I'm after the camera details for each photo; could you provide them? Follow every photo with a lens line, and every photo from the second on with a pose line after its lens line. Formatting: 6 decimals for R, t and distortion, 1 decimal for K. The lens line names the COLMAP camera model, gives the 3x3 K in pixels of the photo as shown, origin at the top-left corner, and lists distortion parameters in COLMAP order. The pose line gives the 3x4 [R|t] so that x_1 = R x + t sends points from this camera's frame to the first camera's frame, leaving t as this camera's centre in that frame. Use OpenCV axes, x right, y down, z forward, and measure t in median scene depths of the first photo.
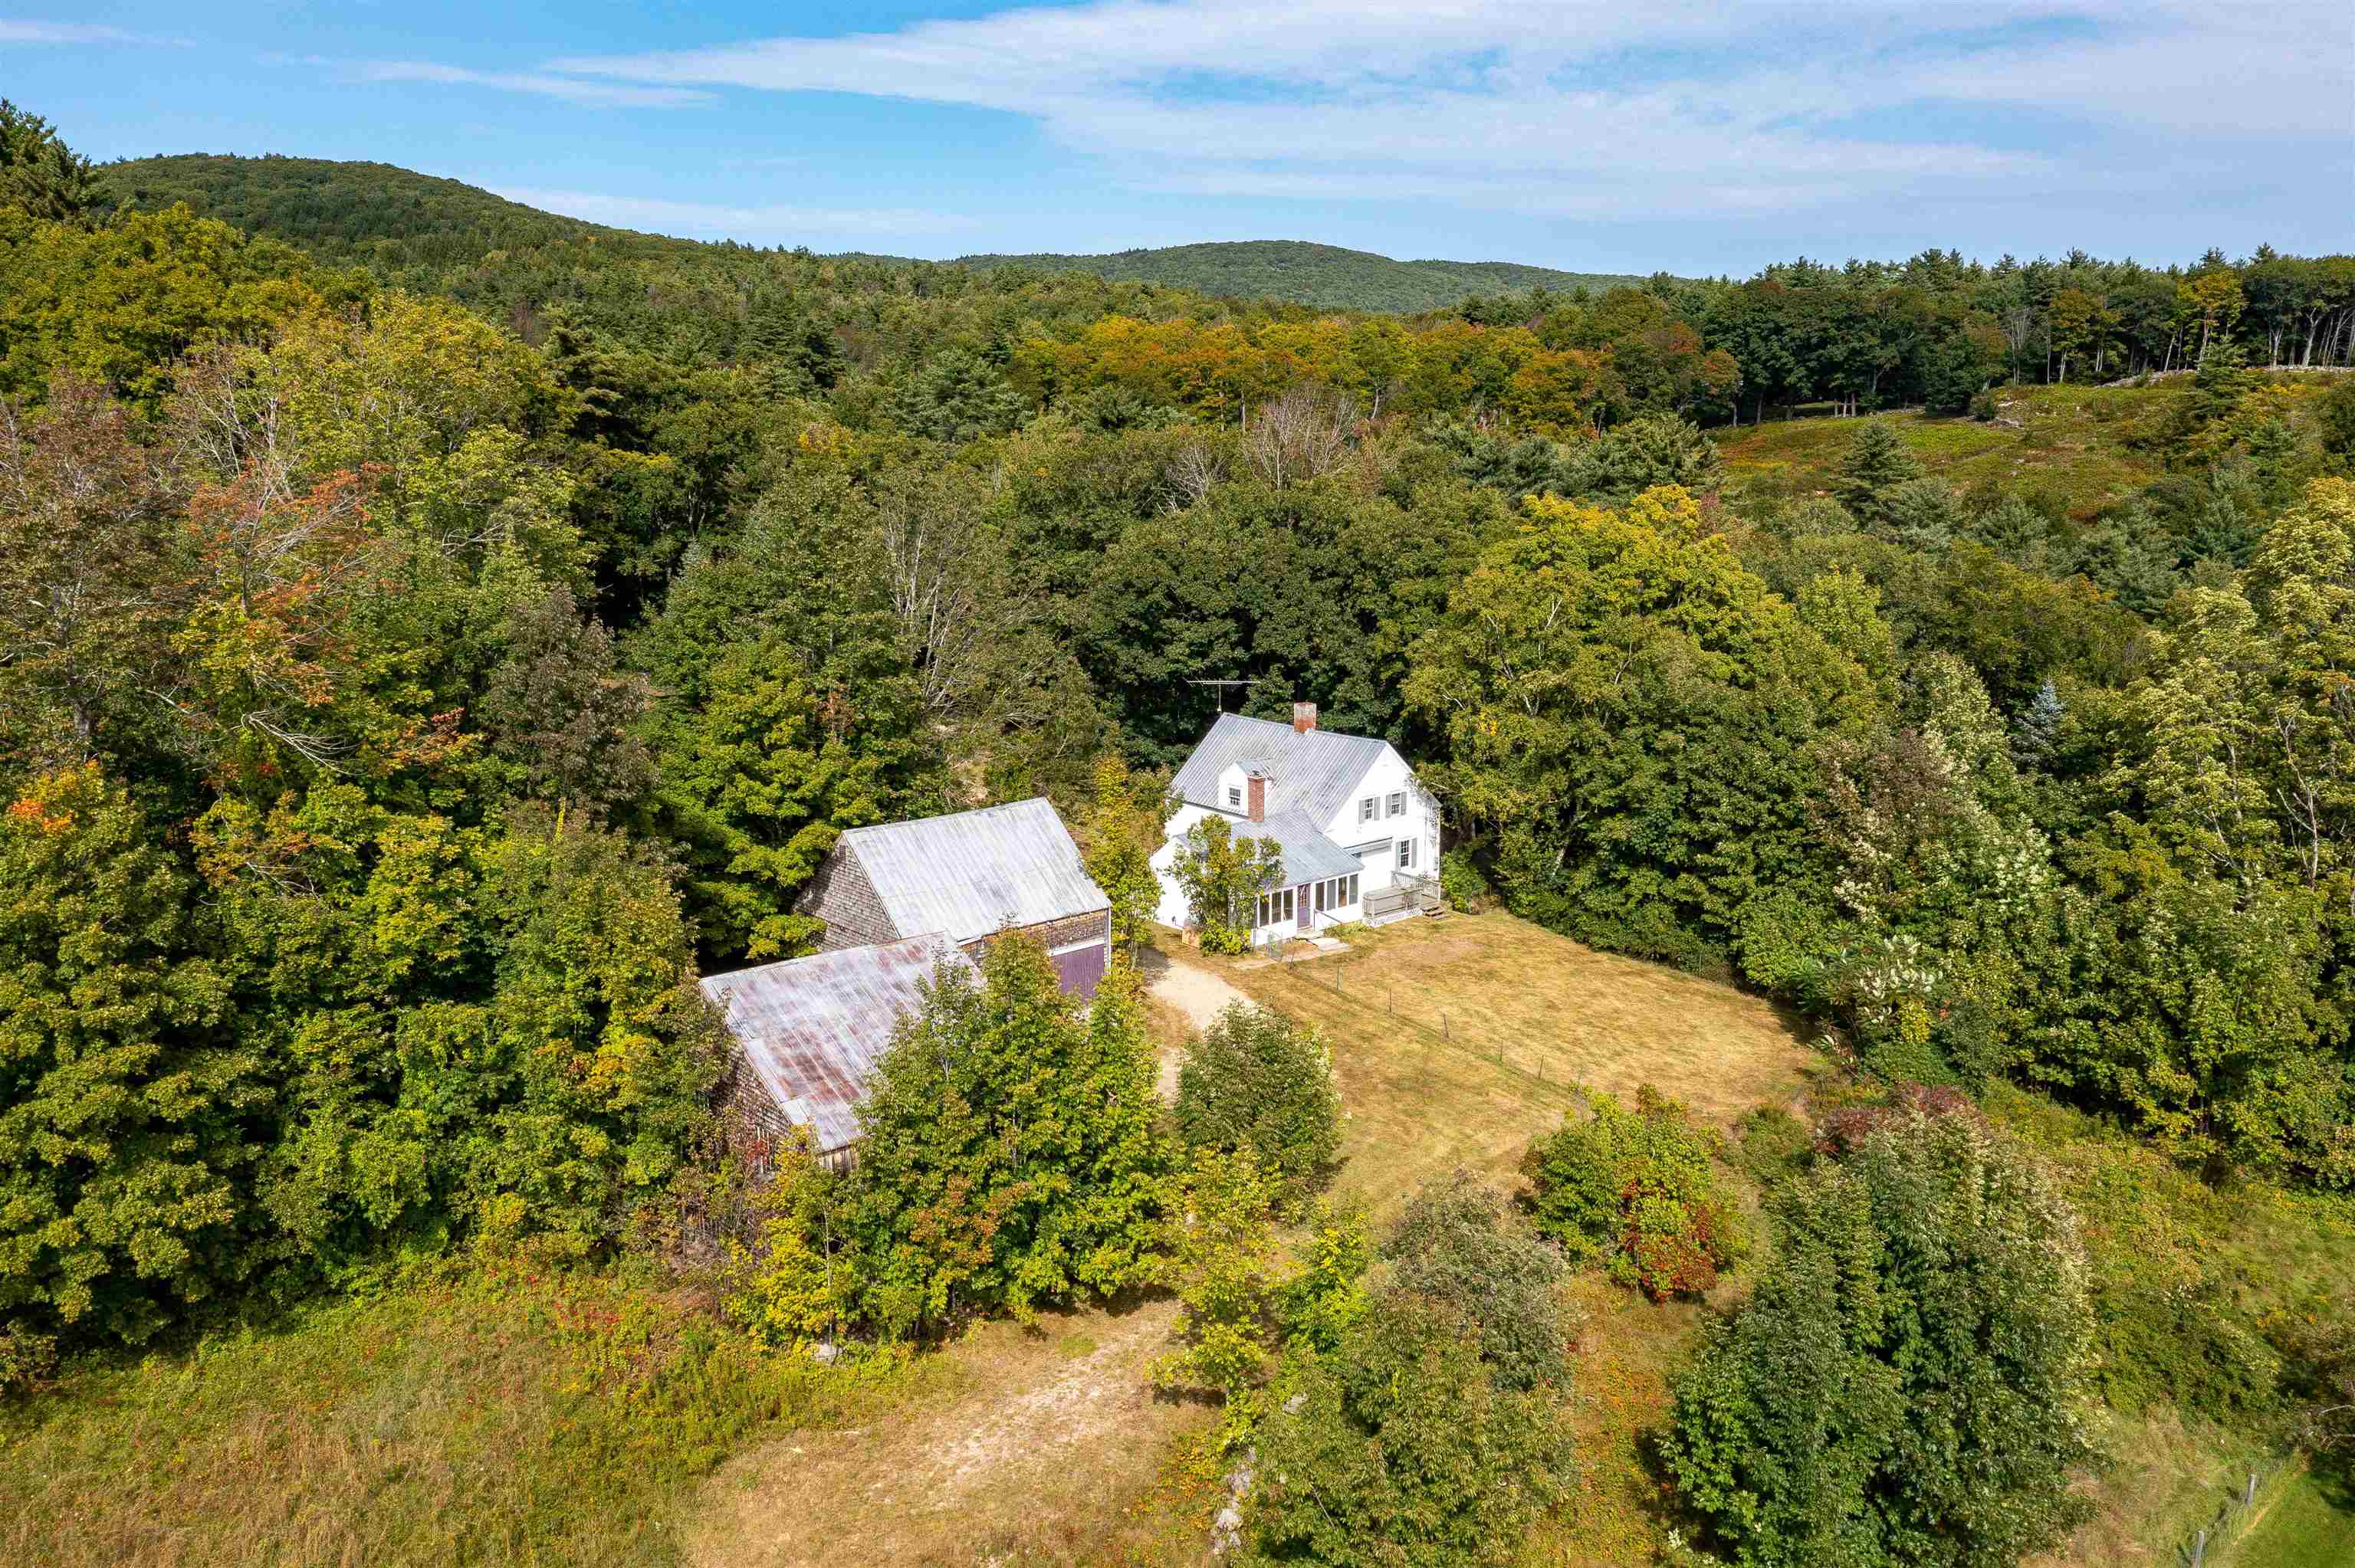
lens RADIAL K [[1887.1, 0, 1183.0], [0, 1887.1, 764.3], [0, 0, 1]] dist [-0.005359, 0.062889]
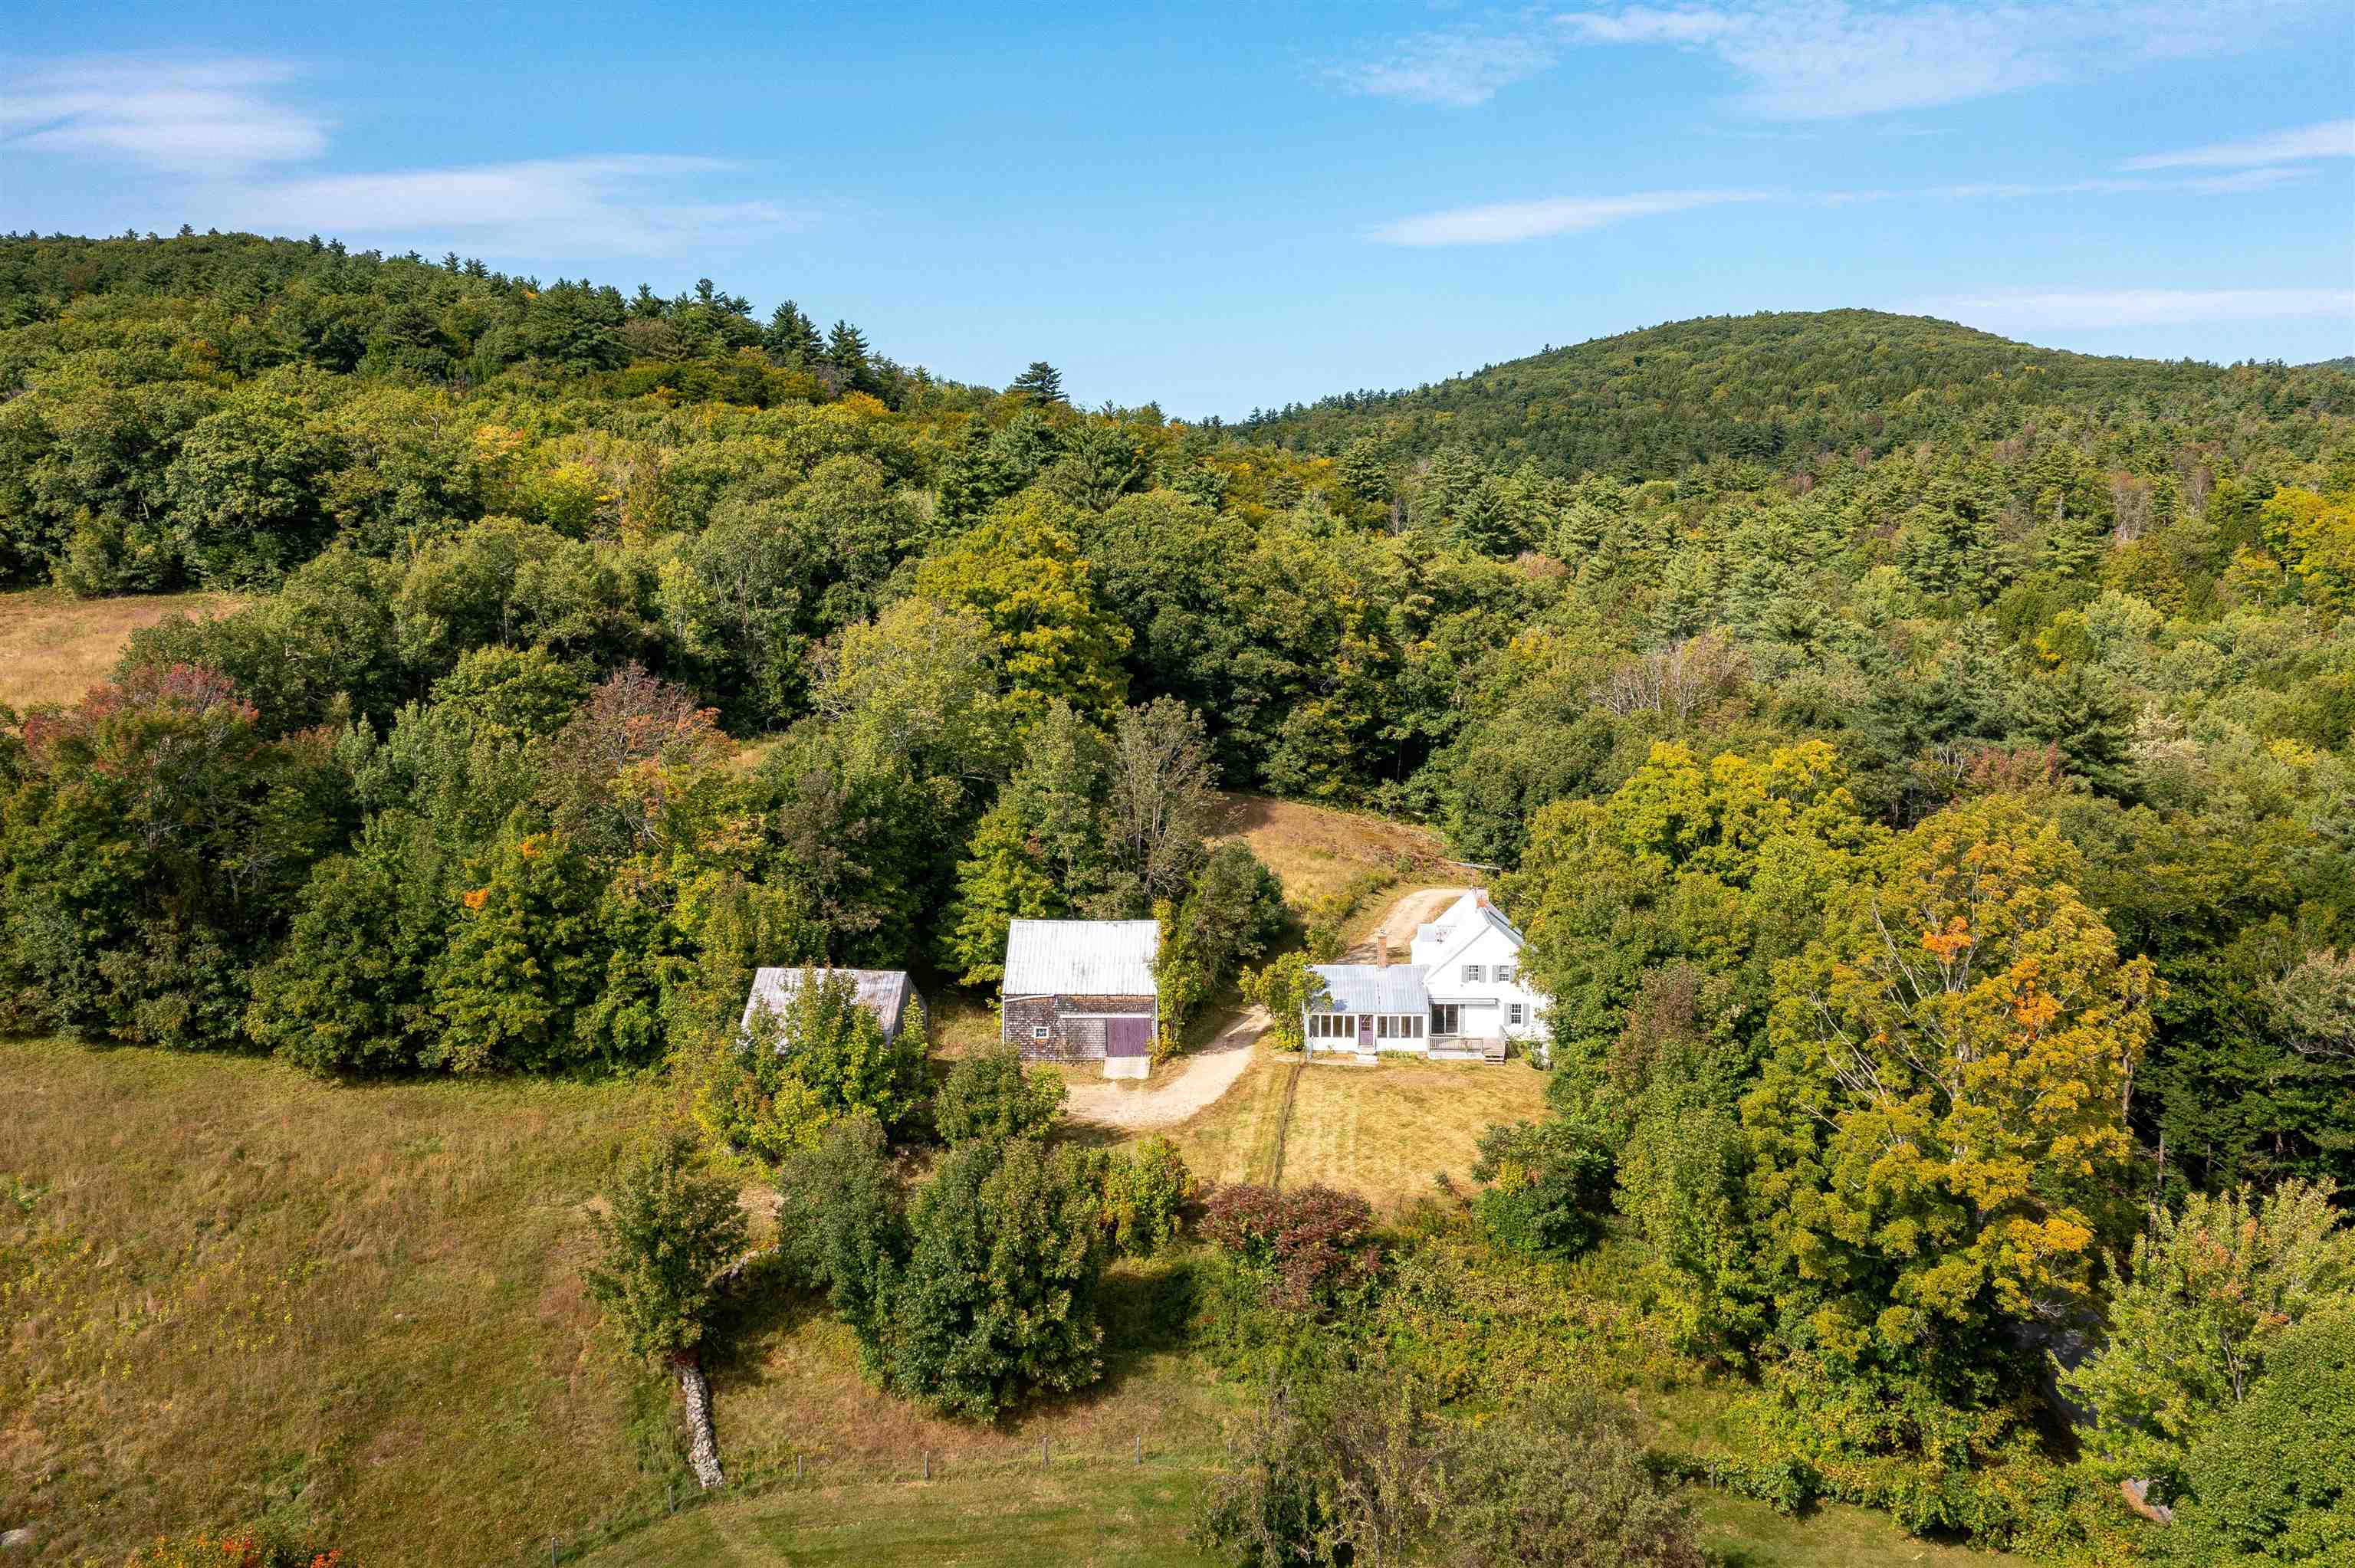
lens RADIAL K [[1887.1, 0, 1168.1], [0, 1887.1, 793.1], [0, 0, 1]] dist [-0.005359, 0.062889]
pose [[0.710779, 0.095878, -0.696851, 0.873829], [-0.125229, 0.992089, 0.008768, -0.088212], [0.692179, 0.081034, 0.717162, -0.104467]]
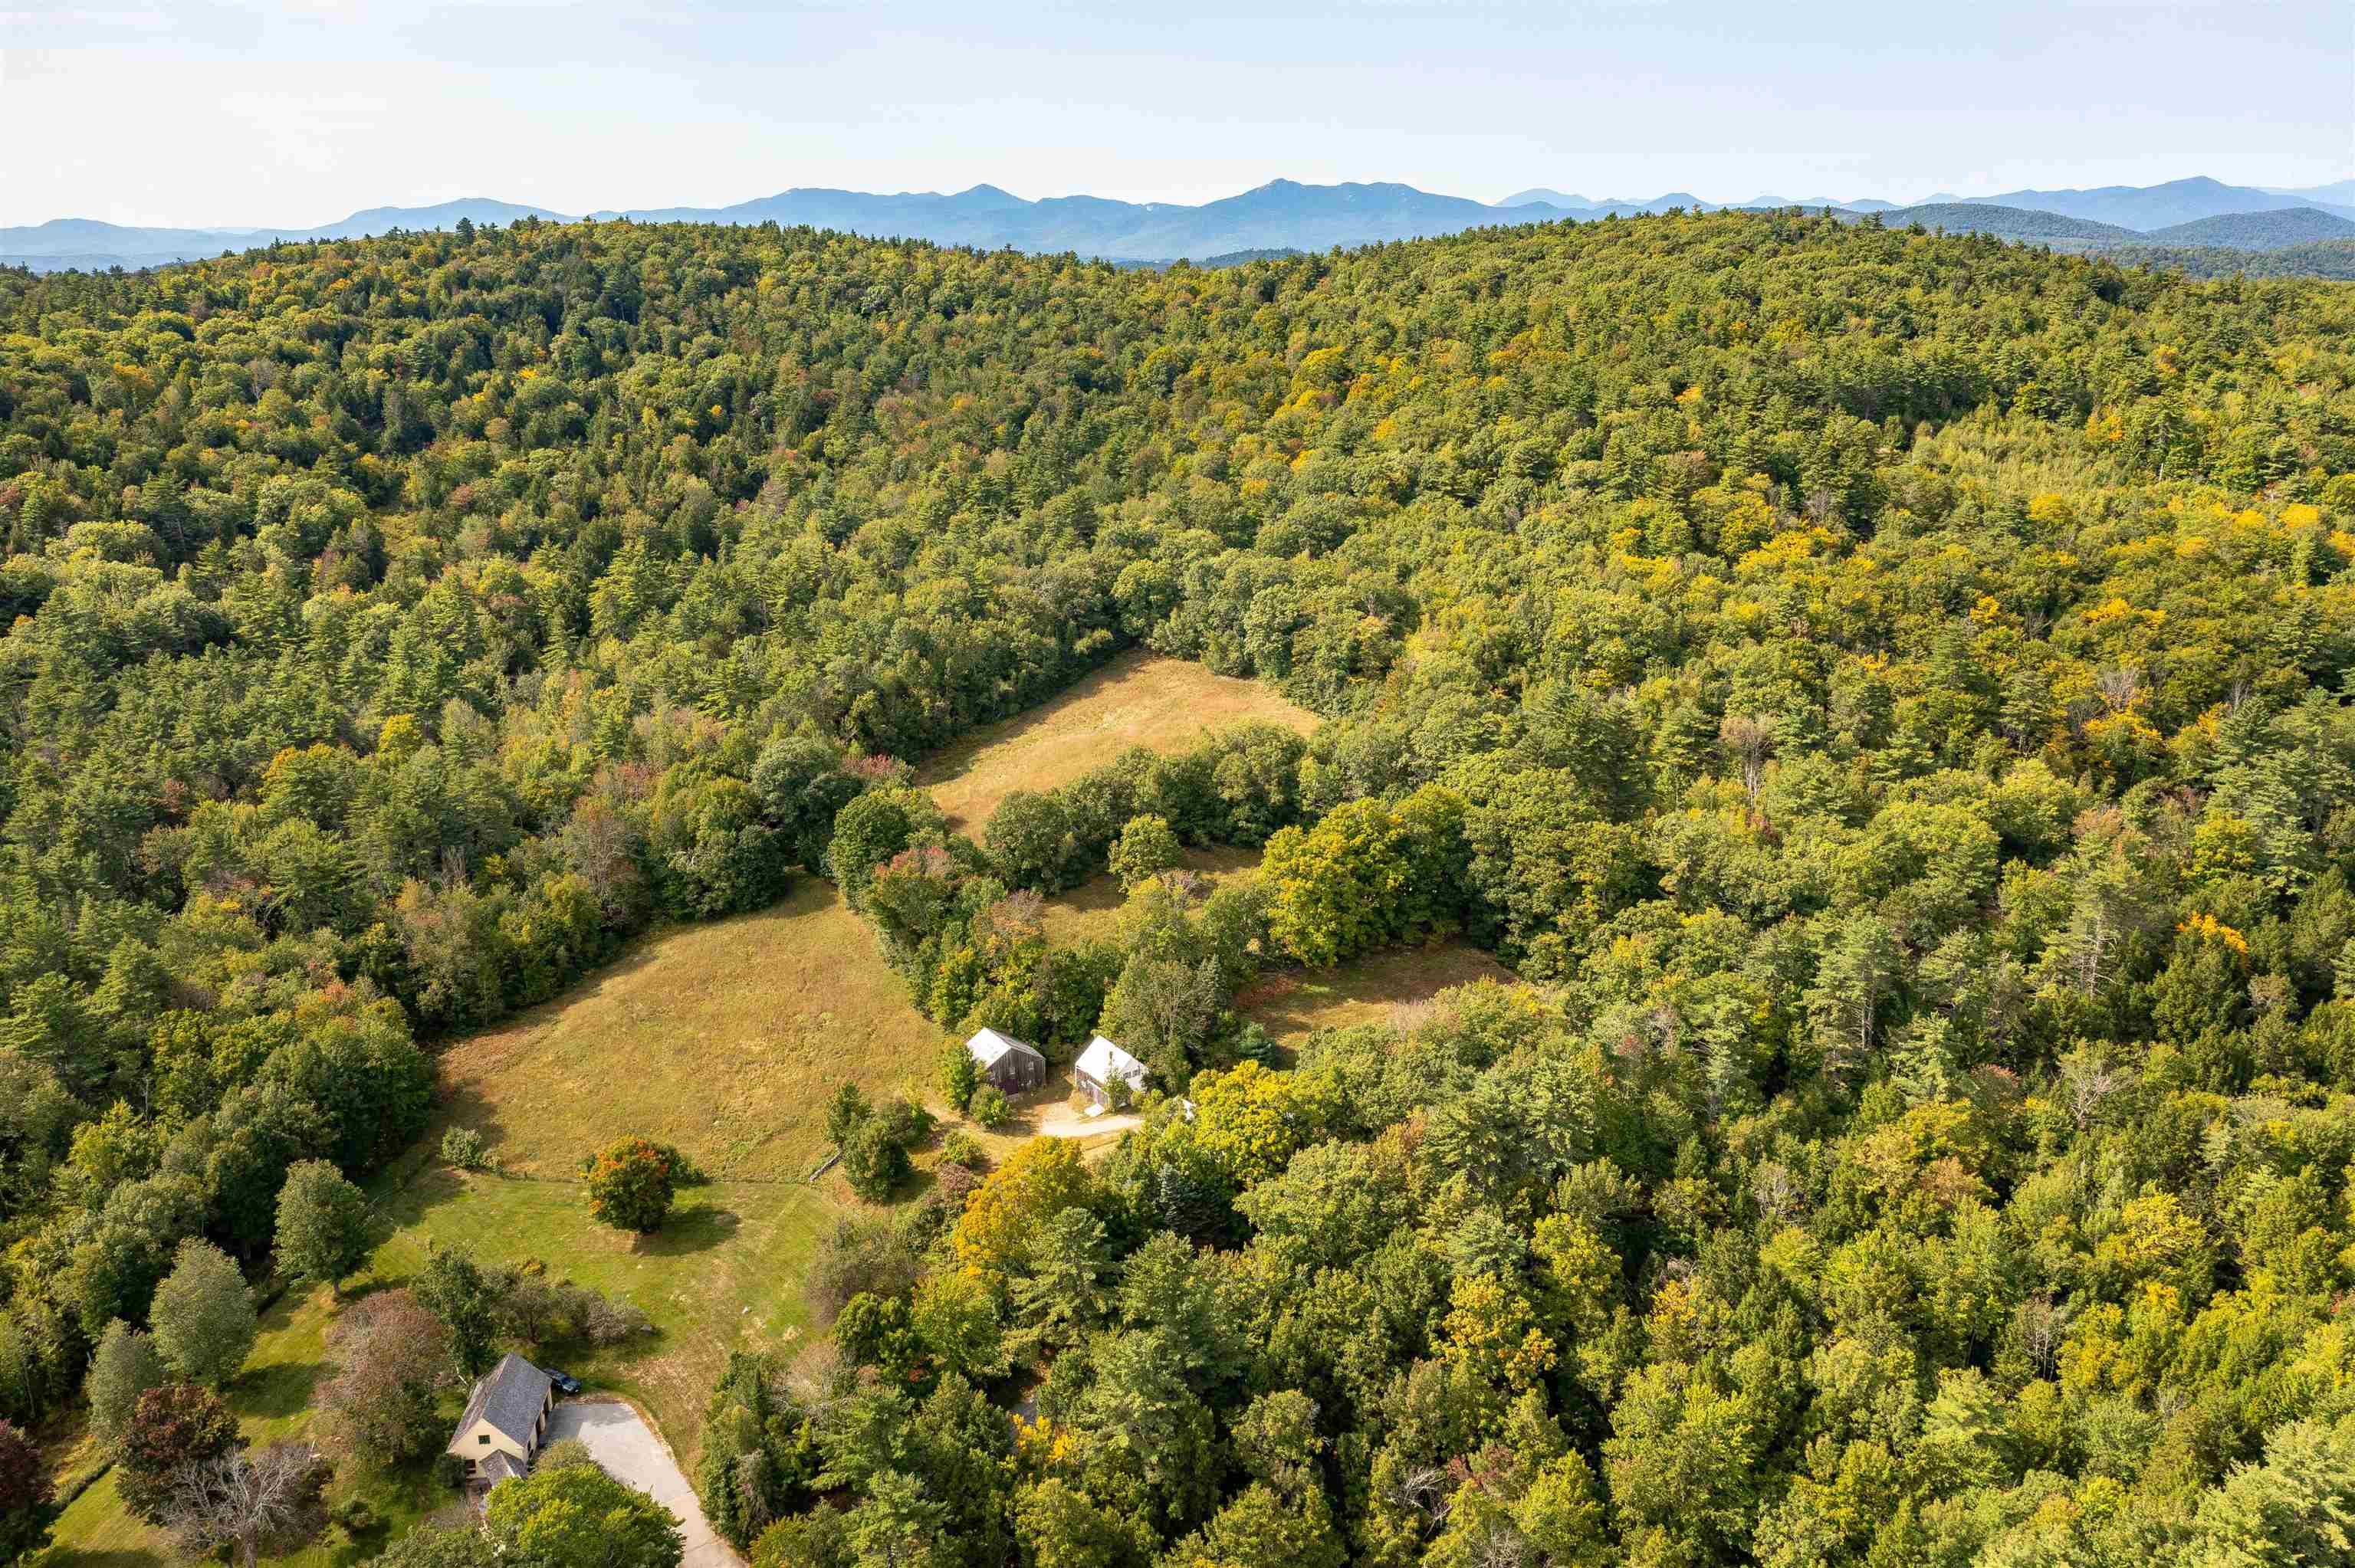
lens RADIAL K [[1887.1, 0, 1166.9], [0, 1887.1, 793.9], [0, 0, 1]] dist [-0.005359, 0.062889]
pose [[-0.149253, 0.291021, -0.945003, 2.805912], [-0.171795, 0.933541, 0.314624, -1.409472], [0.973761, 0.209305, -0.089337, 1.117208]]
